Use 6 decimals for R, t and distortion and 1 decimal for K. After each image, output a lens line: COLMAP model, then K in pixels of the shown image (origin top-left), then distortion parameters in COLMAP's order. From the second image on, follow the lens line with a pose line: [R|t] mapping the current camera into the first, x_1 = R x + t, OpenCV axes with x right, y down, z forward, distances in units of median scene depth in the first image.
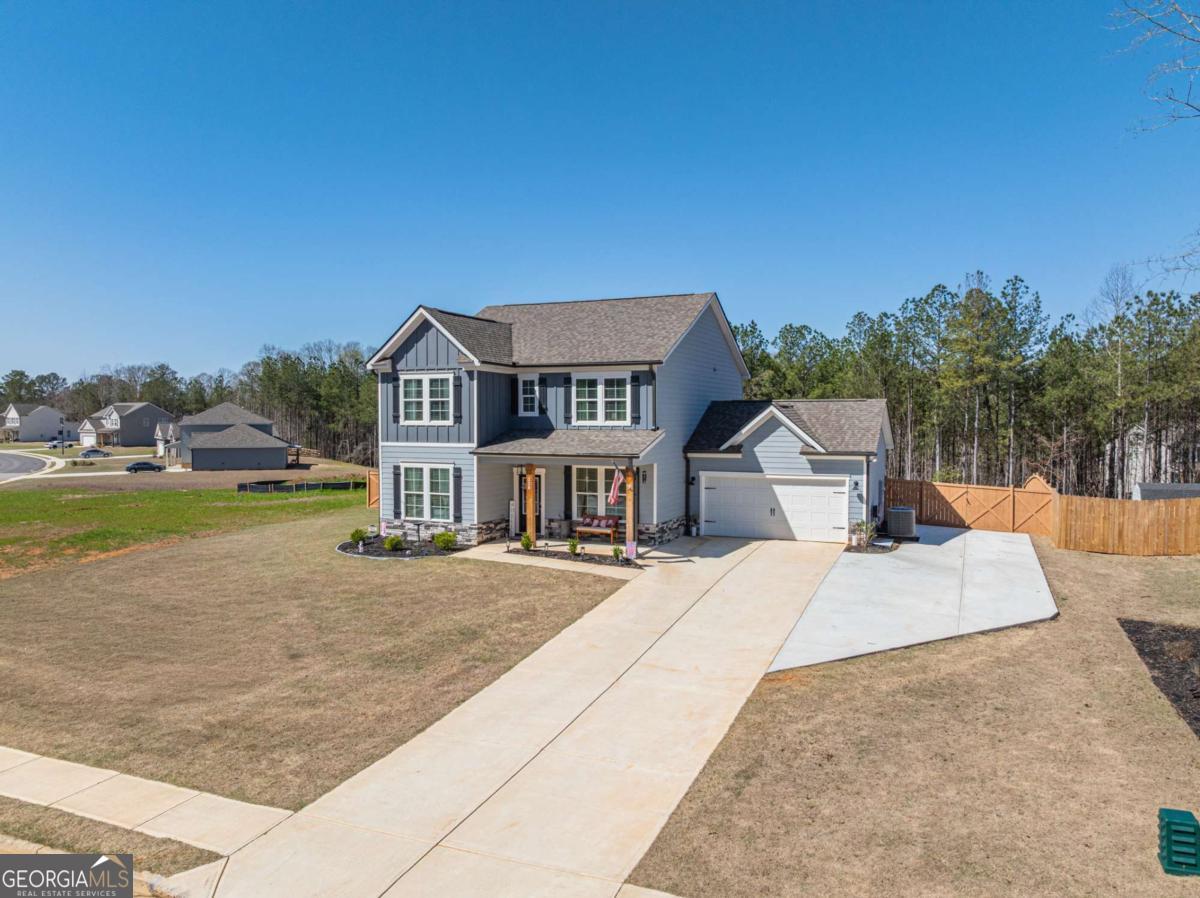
lens RADIAL K [[849.9, 0, 600.0], [0, 849.9, 449.0], [0, 0, 1]] dist [-0.037781, 0.008491]
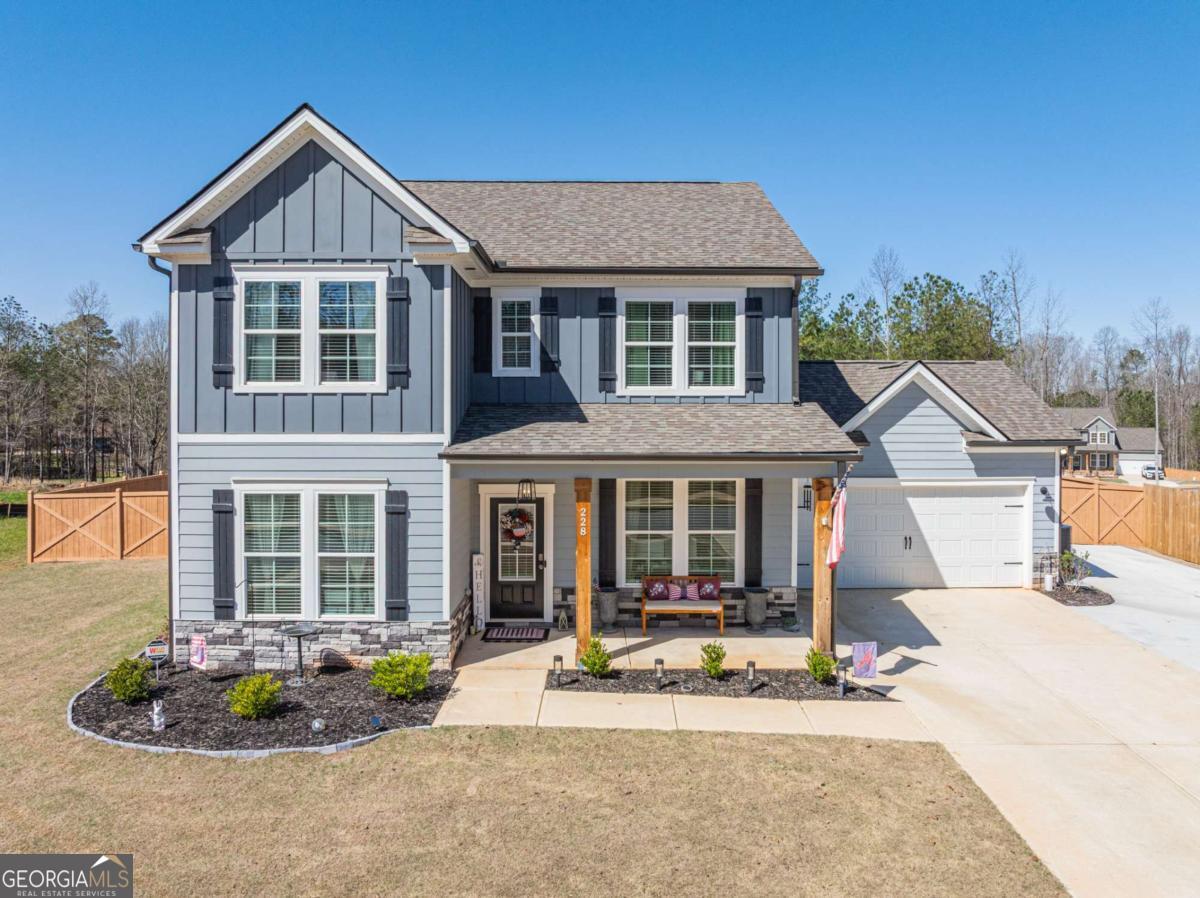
lens RADIAL K [[870.3, 0, 602.8], [0, 870.3, 408.9], [0, 0, 1]] dist [-0.052009, 0.020714]
pose [[0.904302, -0.000112, 0.426893, -0.256666], [0.016338, 0.999276, -0.034346, -0.002777], [-0.426581, 0.038034, 0.903649, 0.552075]]
